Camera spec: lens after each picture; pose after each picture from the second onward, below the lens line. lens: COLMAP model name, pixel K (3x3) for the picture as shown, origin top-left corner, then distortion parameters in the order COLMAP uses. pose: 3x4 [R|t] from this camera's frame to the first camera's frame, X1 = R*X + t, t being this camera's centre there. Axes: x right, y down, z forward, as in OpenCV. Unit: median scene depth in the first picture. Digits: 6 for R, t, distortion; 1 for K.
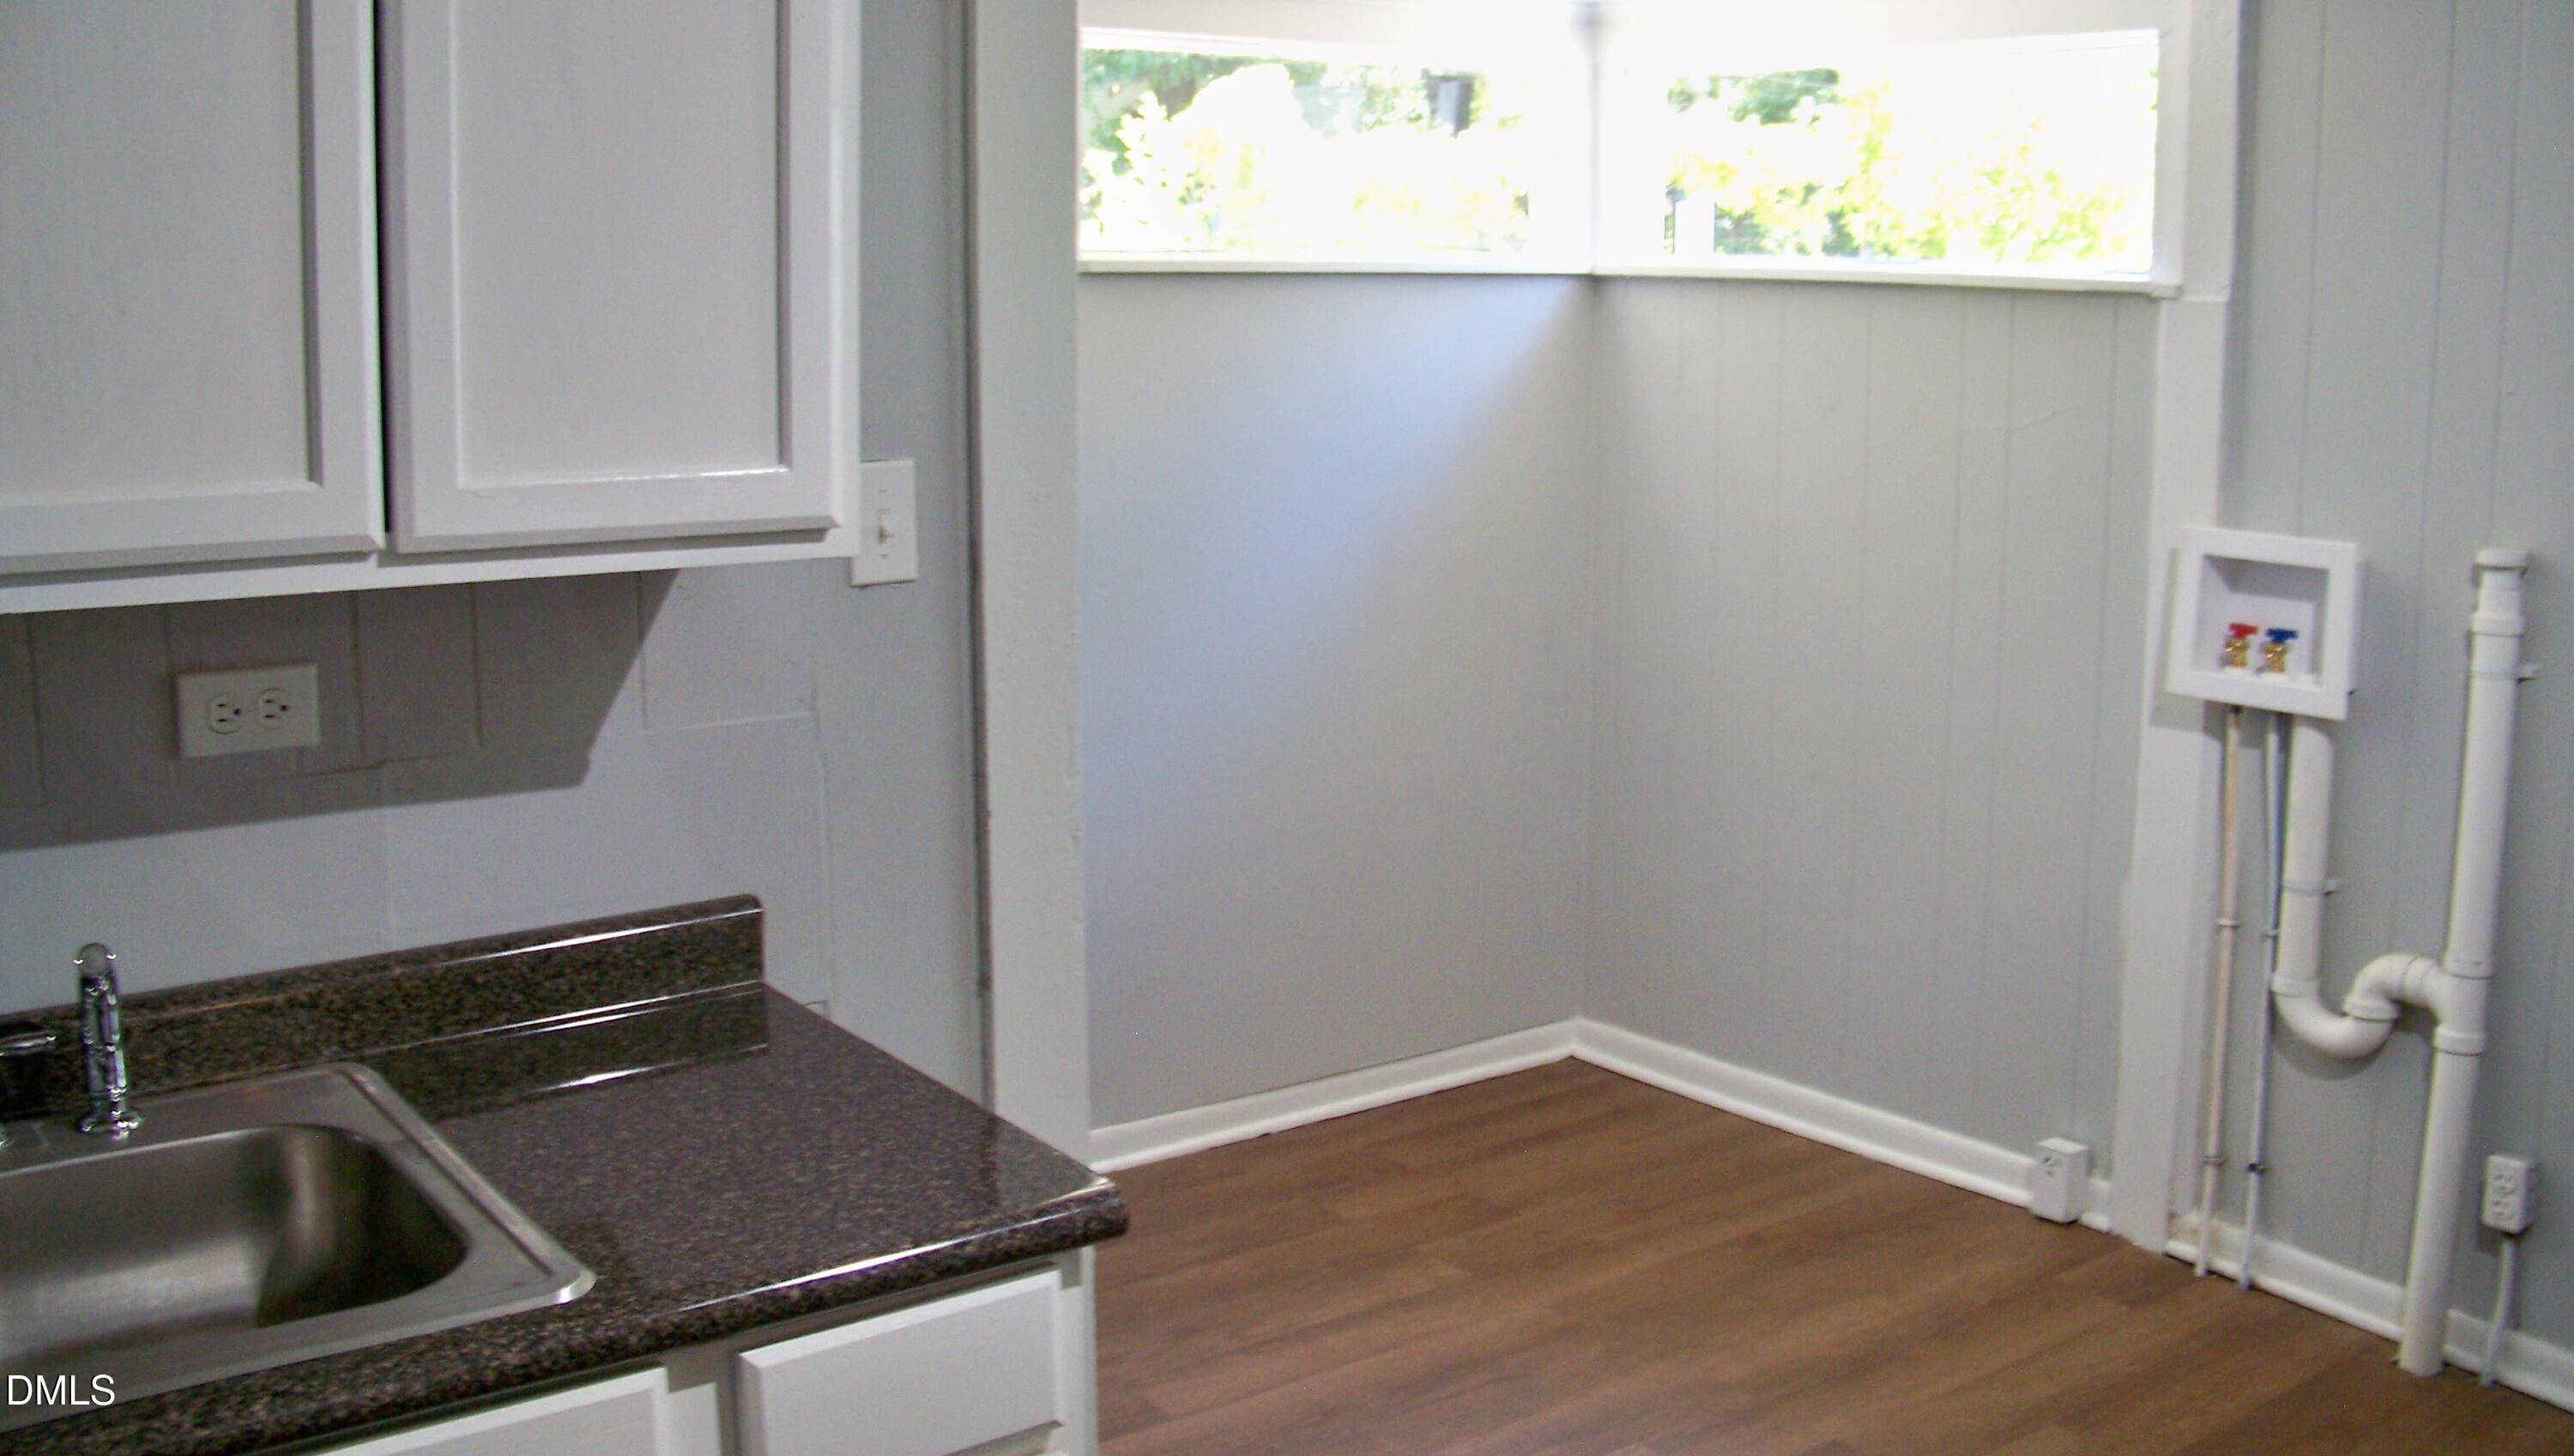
lens RADIAL K [[2514.4, 0, 1291.2], [0, 2514.4, 734.8], [0, 0, 1]] dist [-0.163420, 0.000000]
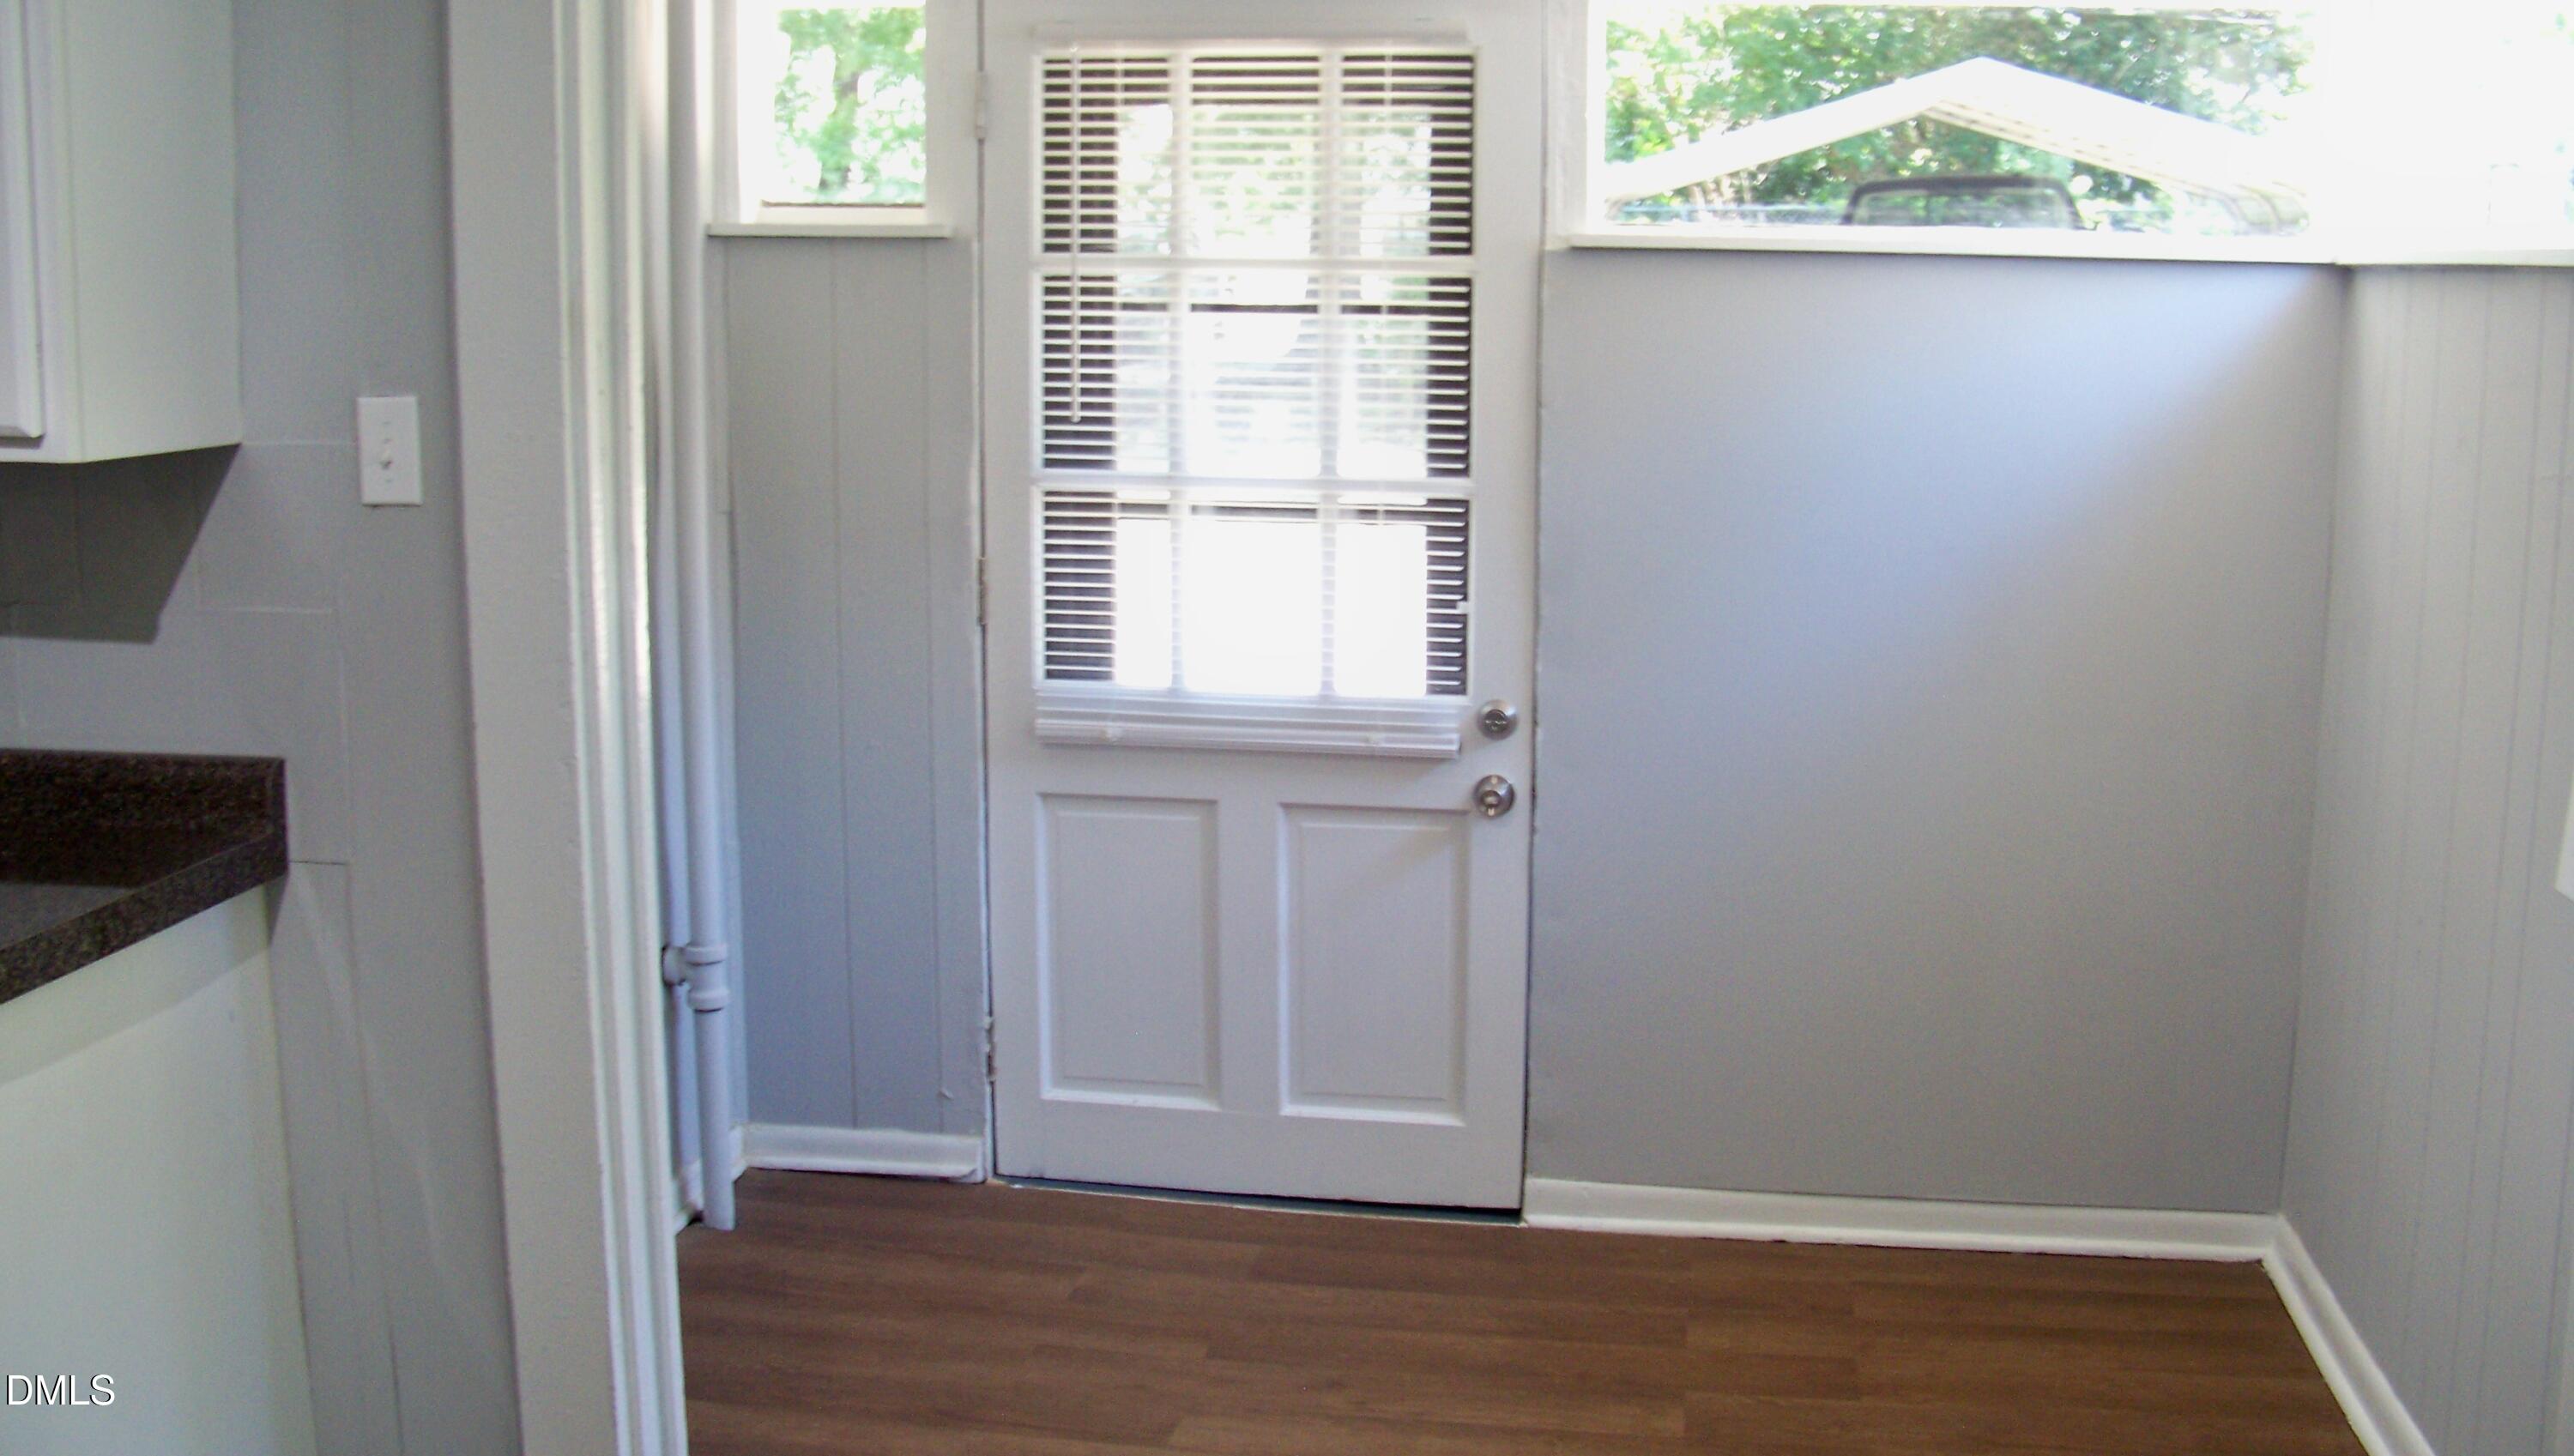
lens RADIAL K [[2514.4, 0, 1280.7], [0, 2514.4, 712.8], [0, 0, 1]] dist [-0.163420, 0.000000]
pose [[0.690793, 0.124202, -0.712306, 0.905670], [-0.135940, 0.989878, 0.040766, -0.066592], [0.710159, 0.068670, 0.700684, 0.511972]]
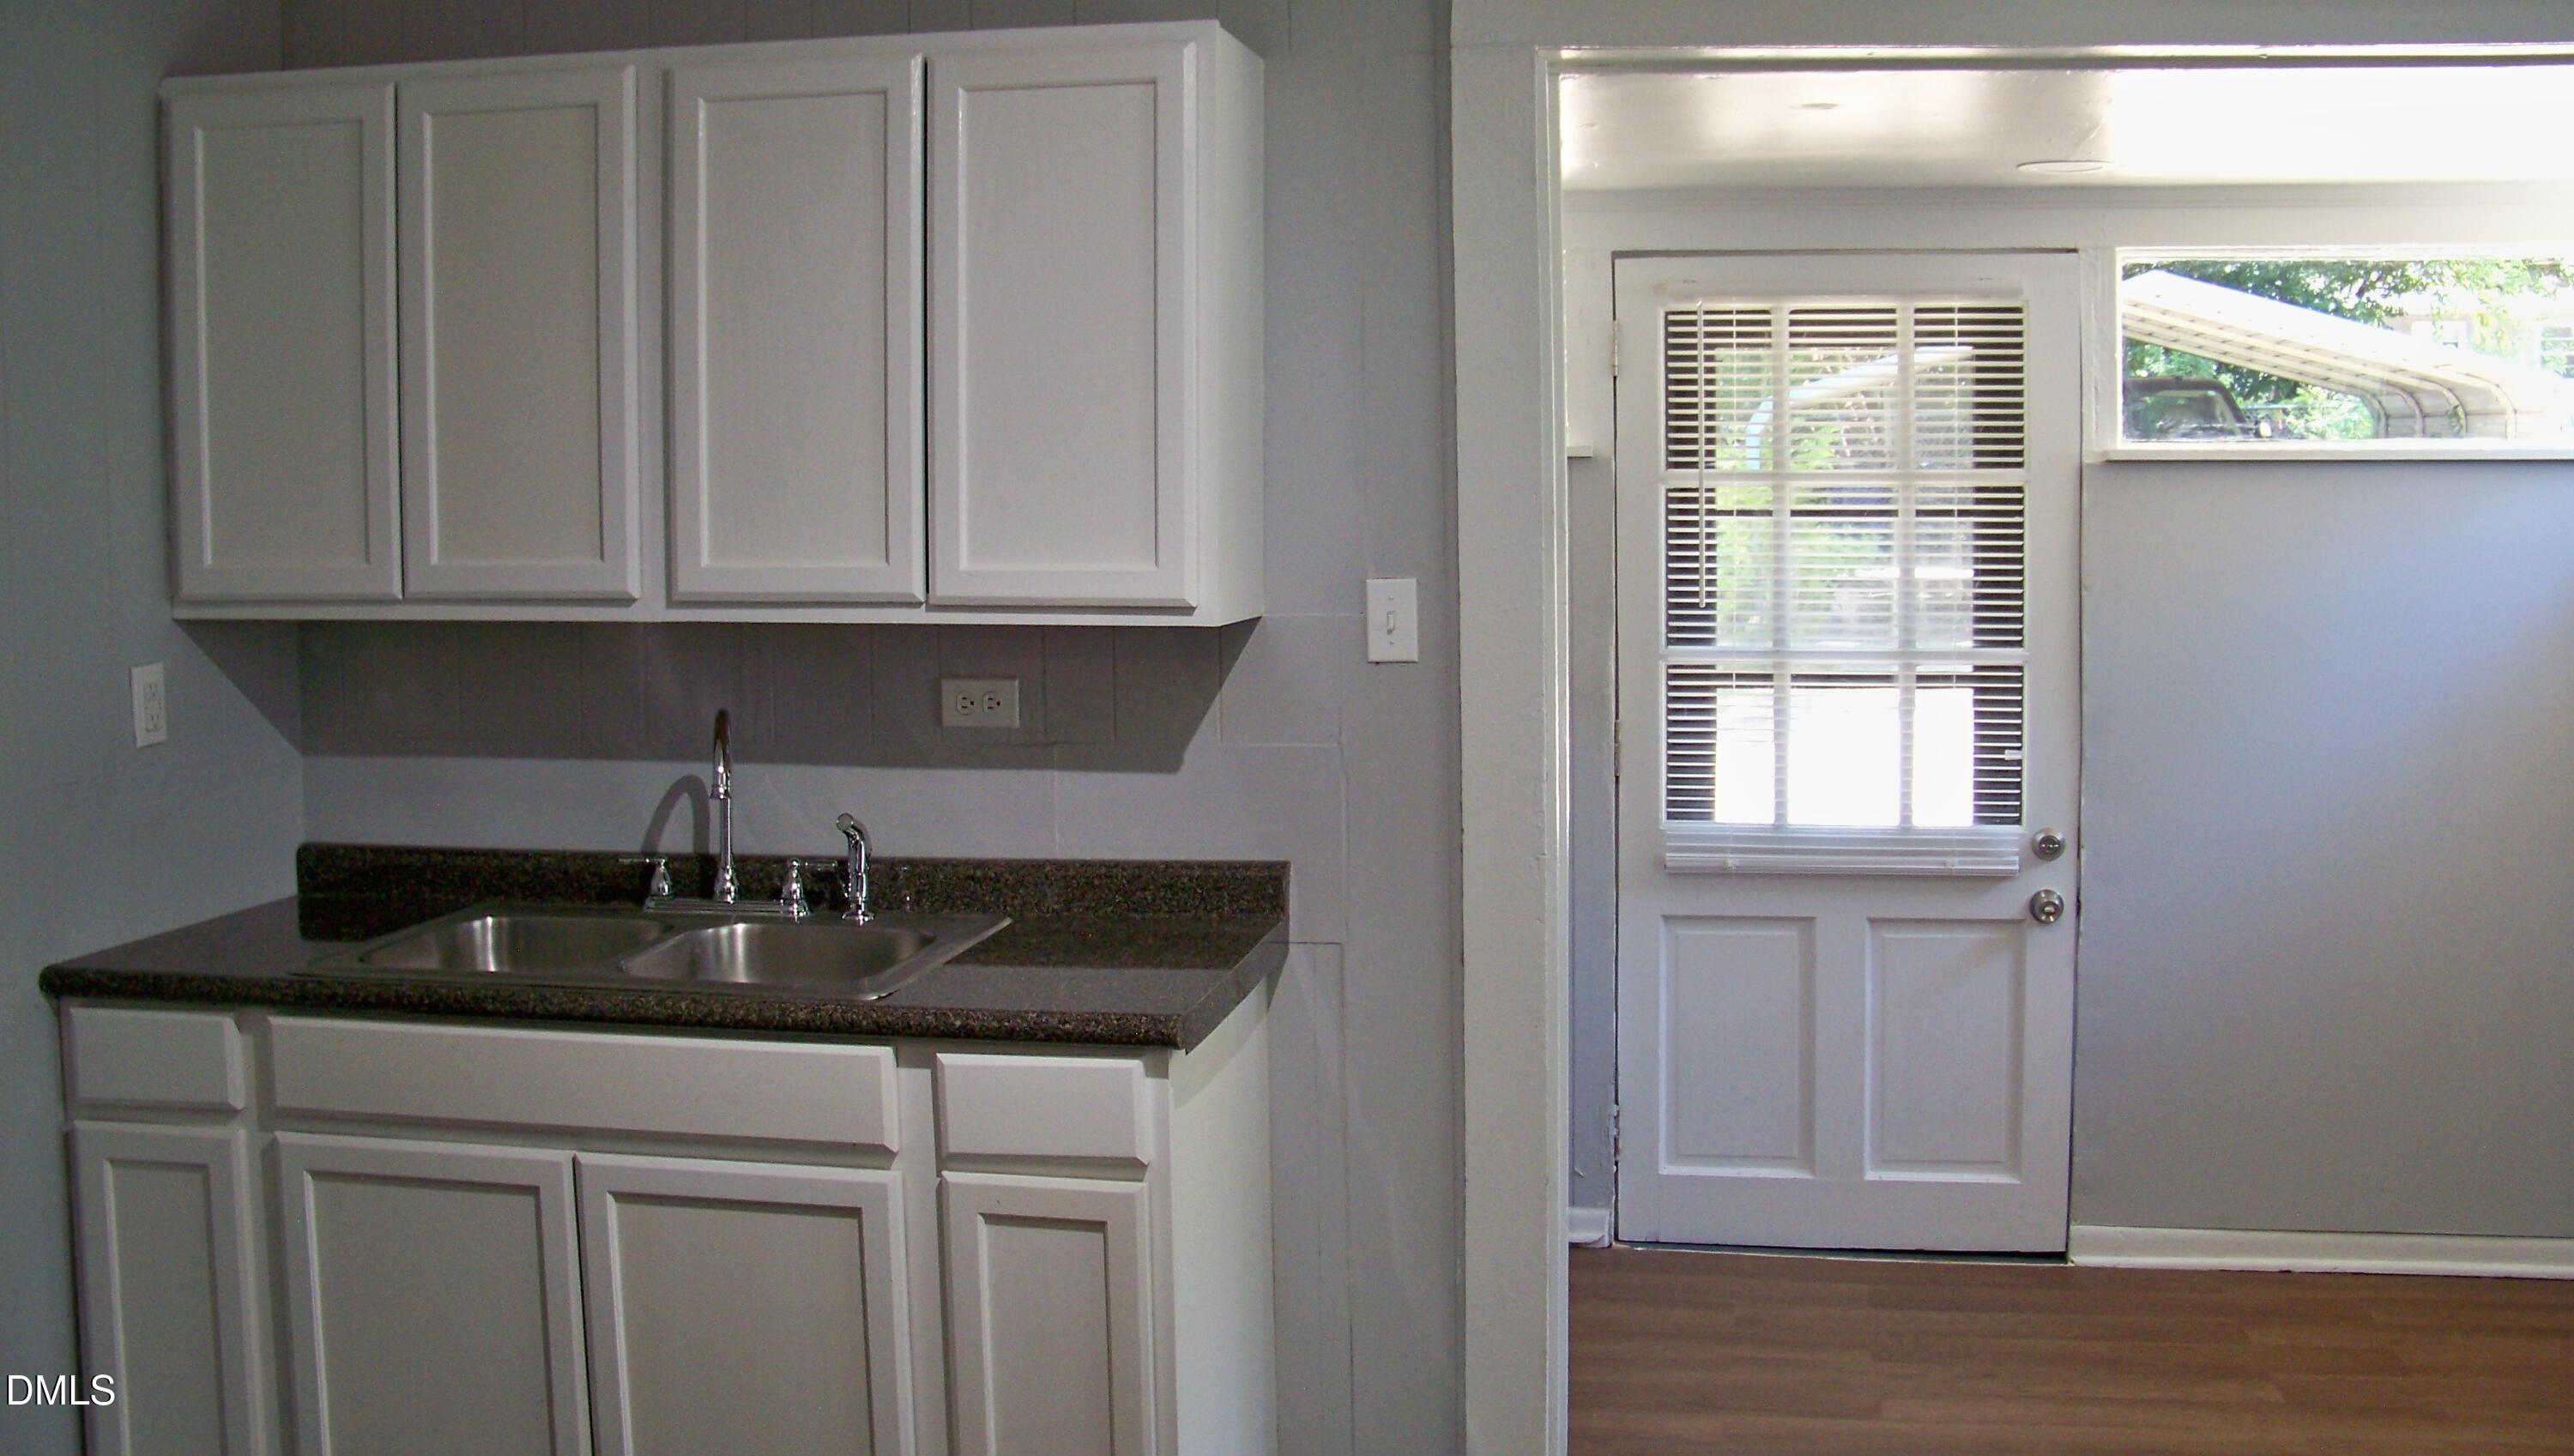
lens RADIAL K [[2514.4, 0, 1310.1], [0, 2514.4, 708.4], [0, 0, 1]] dist [-0.163420, 0.000000]
pose [[0.676993, 0.052205, -0.734136, 0.882123], [-0.121125, 0.991783, -0.041170, 0.032906], [0.725954, 0.116794, 0.677753, -0.032077]]
